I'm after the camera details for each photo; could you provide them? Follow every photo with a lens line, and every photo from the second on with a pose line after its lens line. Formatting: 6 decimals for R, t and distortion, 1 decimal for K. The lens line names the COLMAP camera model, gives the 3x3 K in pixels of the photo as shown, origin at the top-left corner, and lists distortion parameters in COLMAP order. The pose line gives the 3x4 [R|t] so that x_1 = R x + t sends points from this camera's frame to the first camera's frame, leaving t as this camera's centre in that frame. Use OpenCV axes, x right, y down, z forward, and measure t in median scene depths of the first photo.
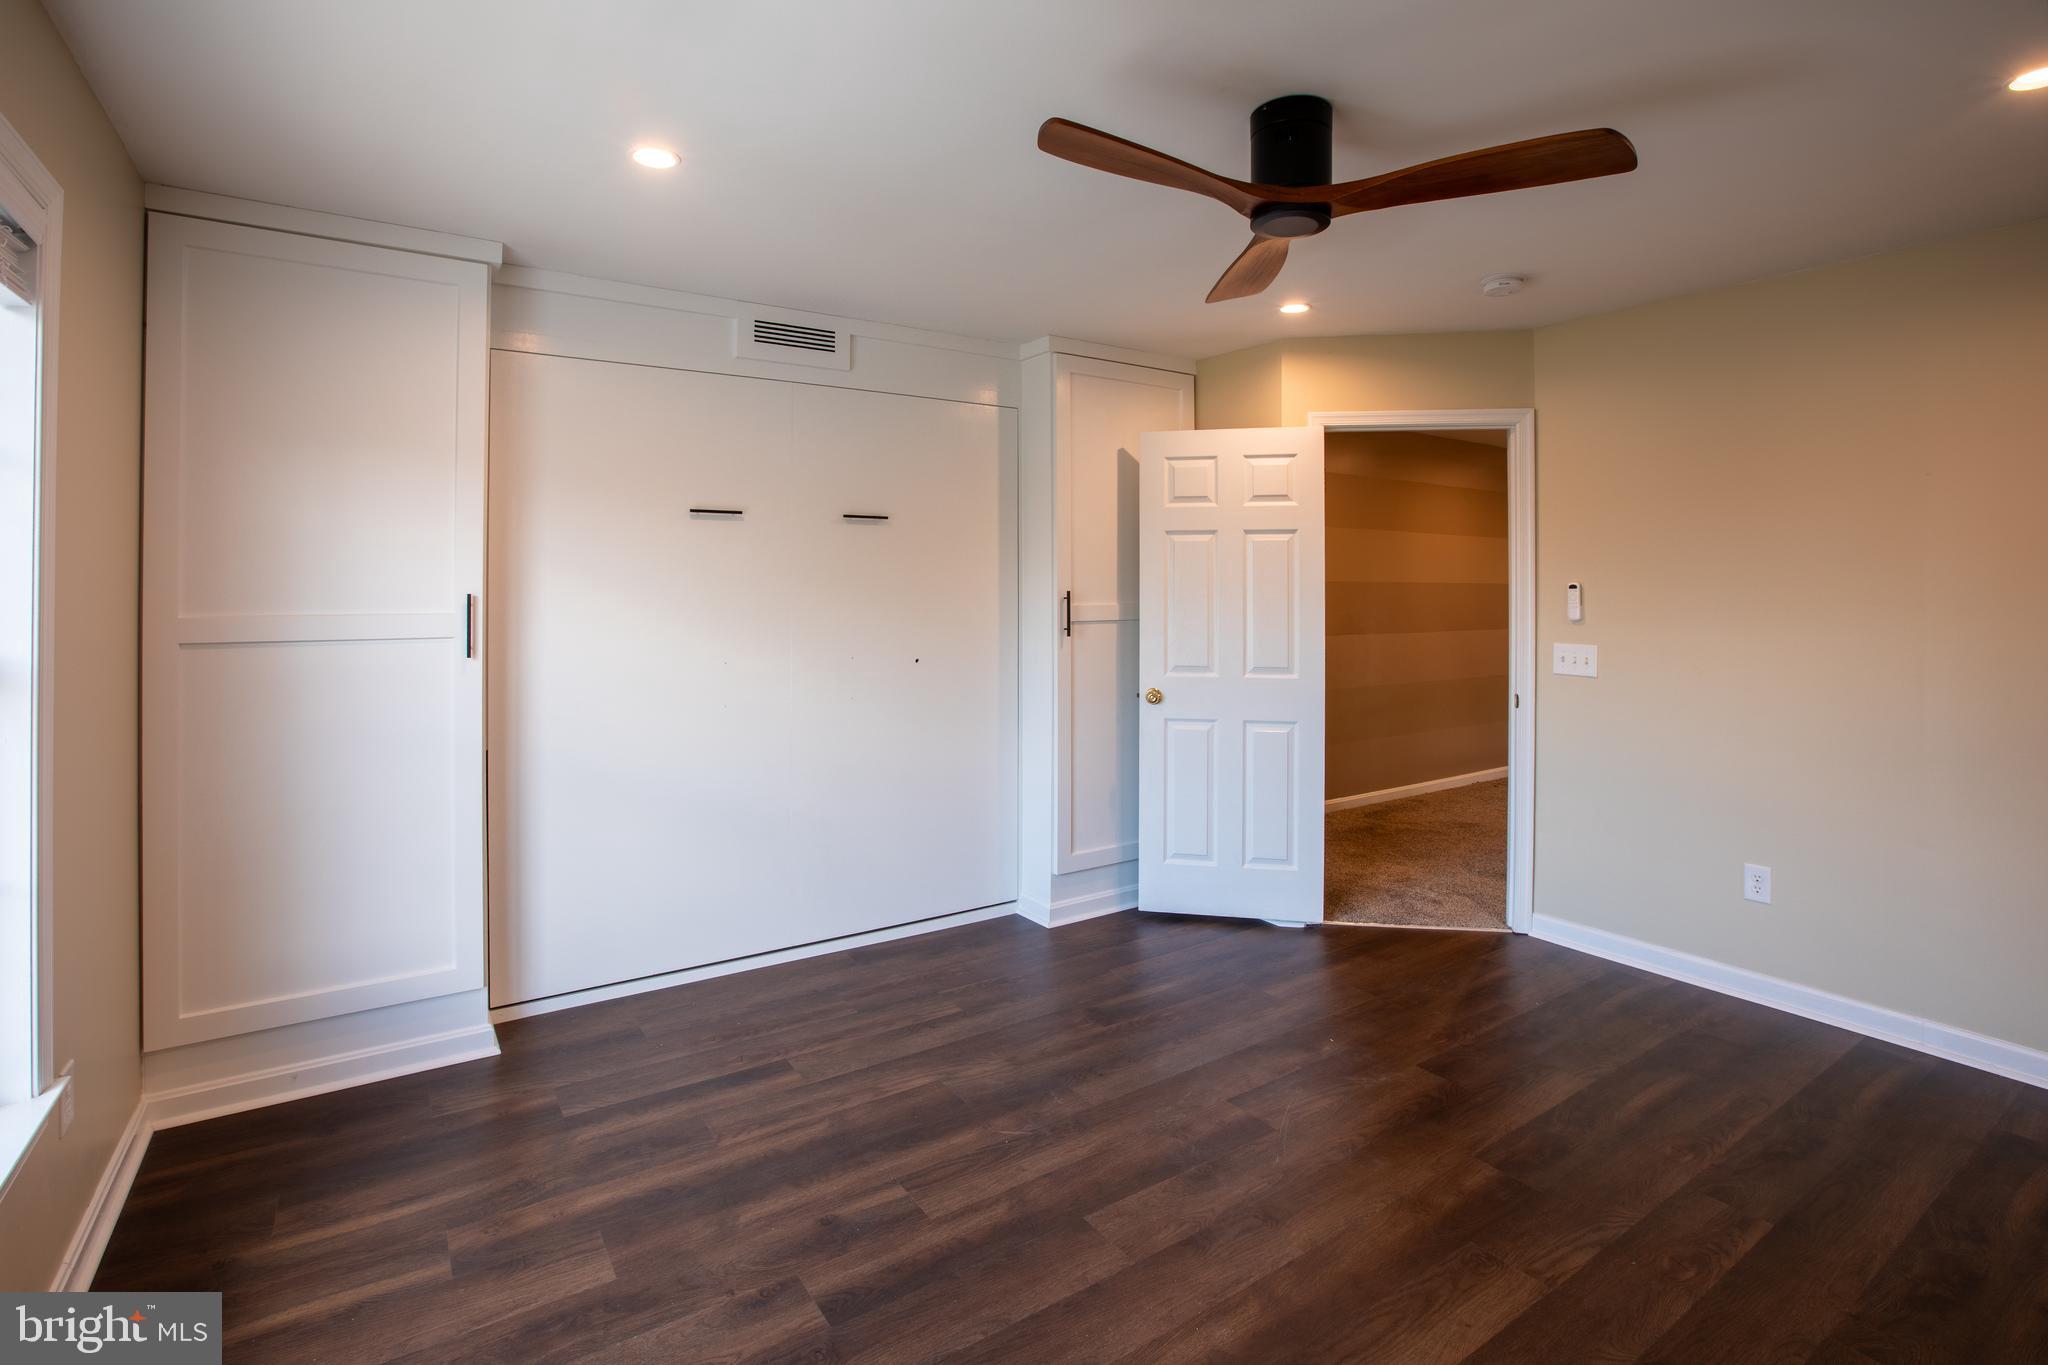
lens RADIAL K [[978.5, 0, 1020.3], [0, 978.5, 586.5], [0, 0, 1]] dist [-0.023330, 0.000596]
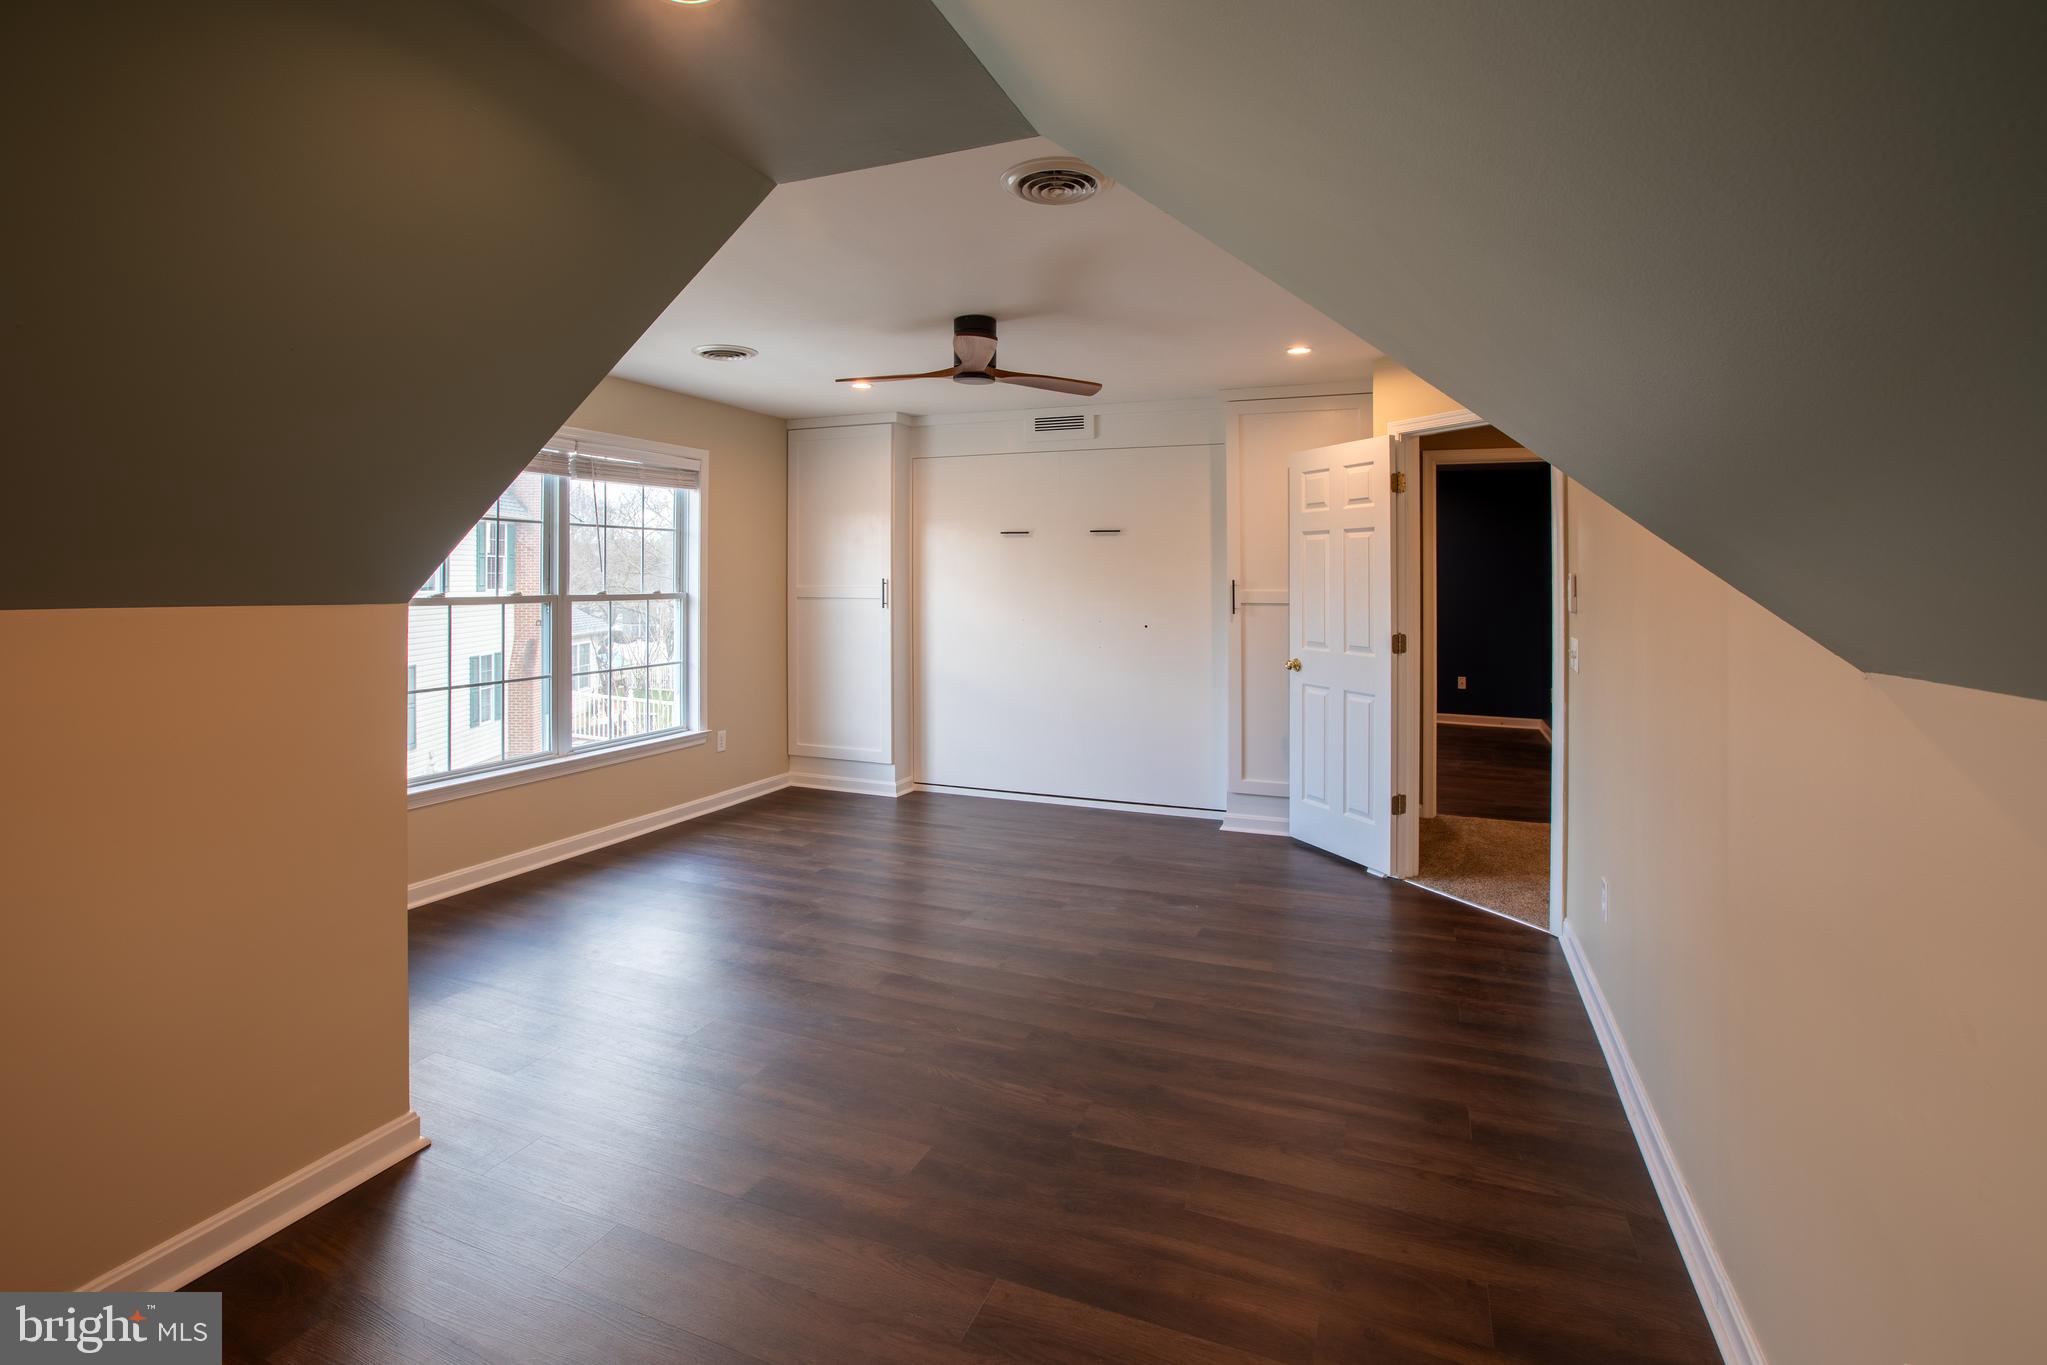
lens RADIAL K [[978.0, 0, 1019.8], [0, 978.0, 586.6], [0, 0, 1]] dist [-0.023330, 0.000596]
pose [[0.570224, 0.010295, -0.821424, 1.037900], [-0.005390, 0.999947, 0.008791, 0.003470], [0.821471, -0.000585, 0.570250, 0.006181]]
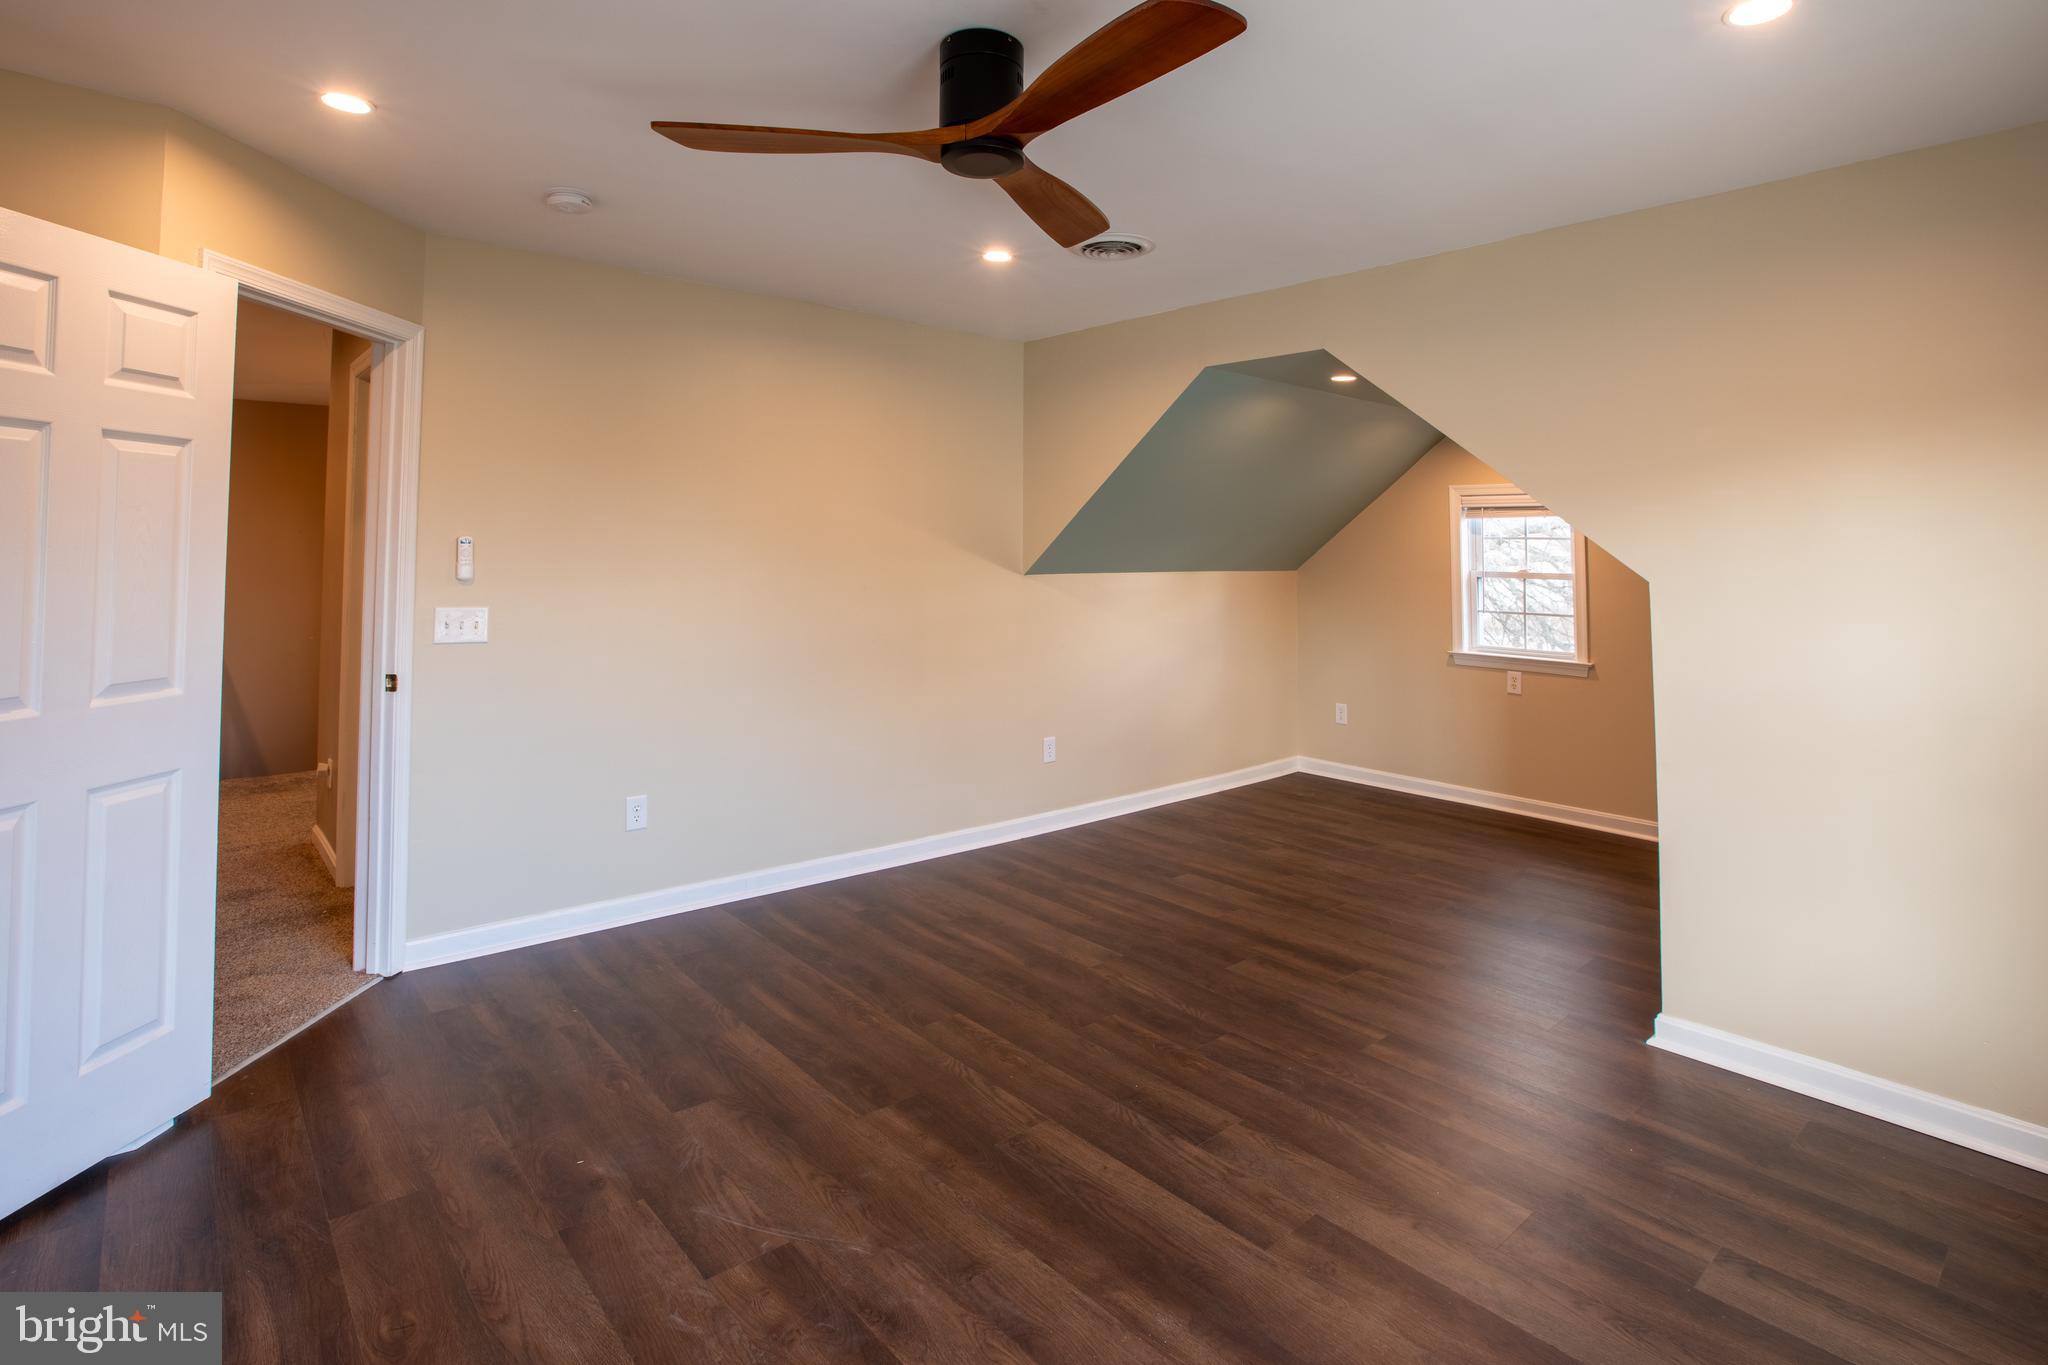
lens RADIAL K [[1007.9, 0, 1019.4], [0, 1007.9, 488.9], [0, 0, 1]] dist [-0.024304, 0.000338]
pose [[-0.102298, 0.057777, 0.993074, -0.378993], [-0.008553, 0.998224, -0.058958, 0.002502], [-0.994717, -0.014525, -0.101623, 0.593382]]
